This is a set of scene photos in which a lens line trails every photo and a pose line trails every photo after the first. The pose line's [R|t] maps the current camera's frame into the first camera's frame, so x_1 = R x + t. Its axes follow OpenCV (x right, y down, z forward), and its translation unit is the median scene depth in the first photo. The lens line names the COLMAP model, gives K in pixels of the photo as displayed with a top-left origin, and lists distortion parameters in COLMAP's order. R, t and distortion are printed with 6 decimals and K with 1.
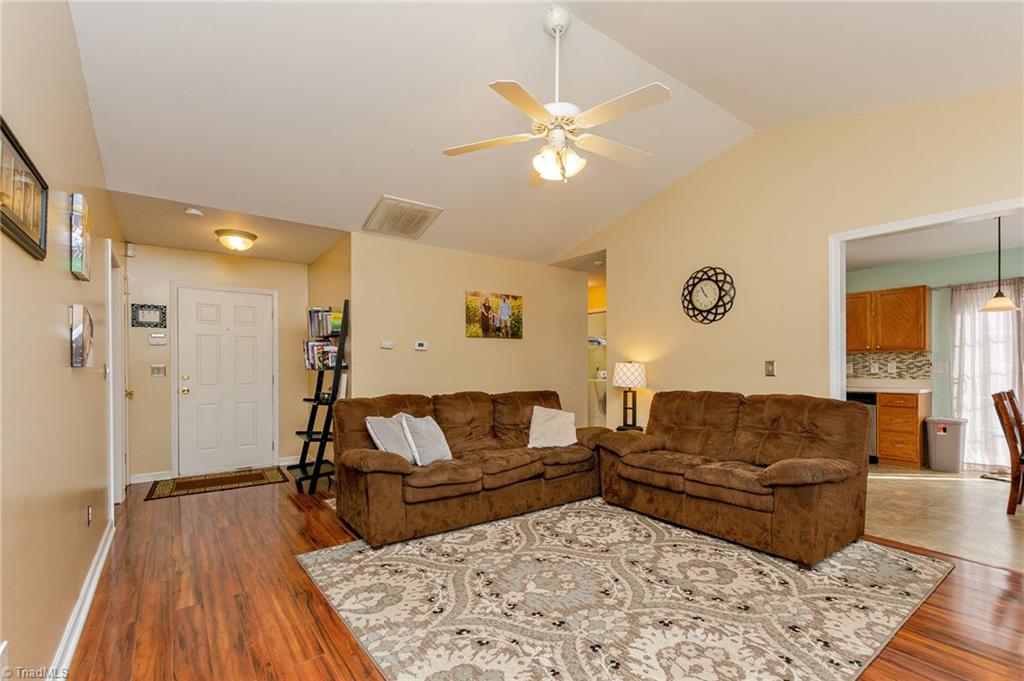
lens RADIAL K [[453.3, 0, 512.0], [0, 453.3, 340.5], [0, 0, 1]] dist [-0.000176, -0.000411]
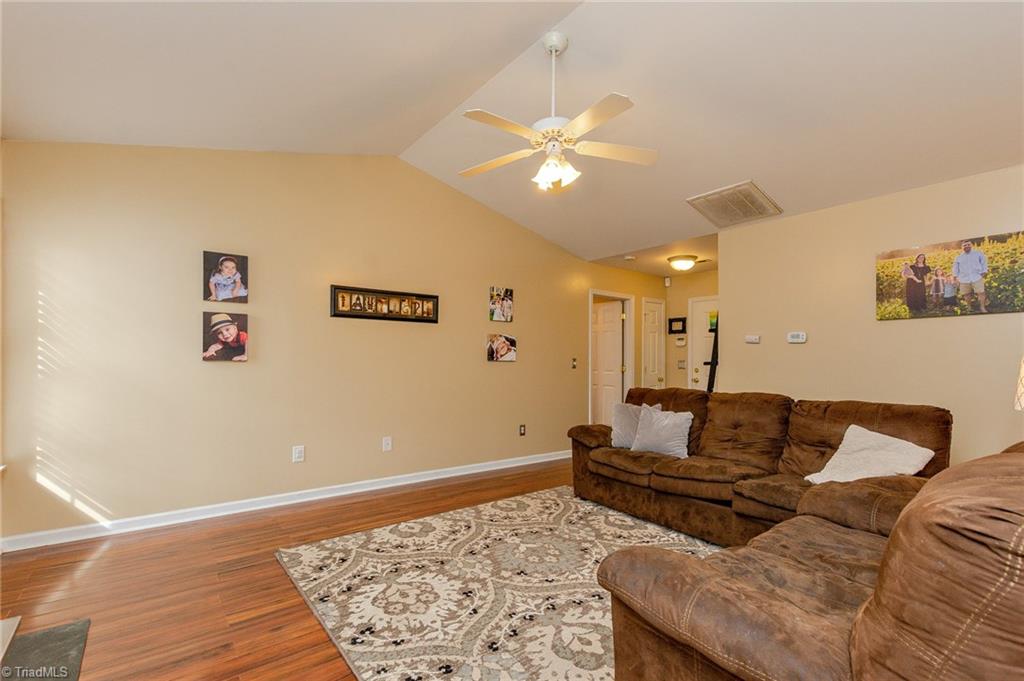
lens RADIAL K [[462.3, 0, 518.1], [0, 462.3, 339.7], [0, 0, 1]] dist [-0.001393, -0.000693]
pose [[0.033381, -0.044260, -0.998462, 1.118129], [0.046459, 0.998008, -0.042686, 0.049698], [0.998362, -0.044963, 0.035371, 0.836391]]
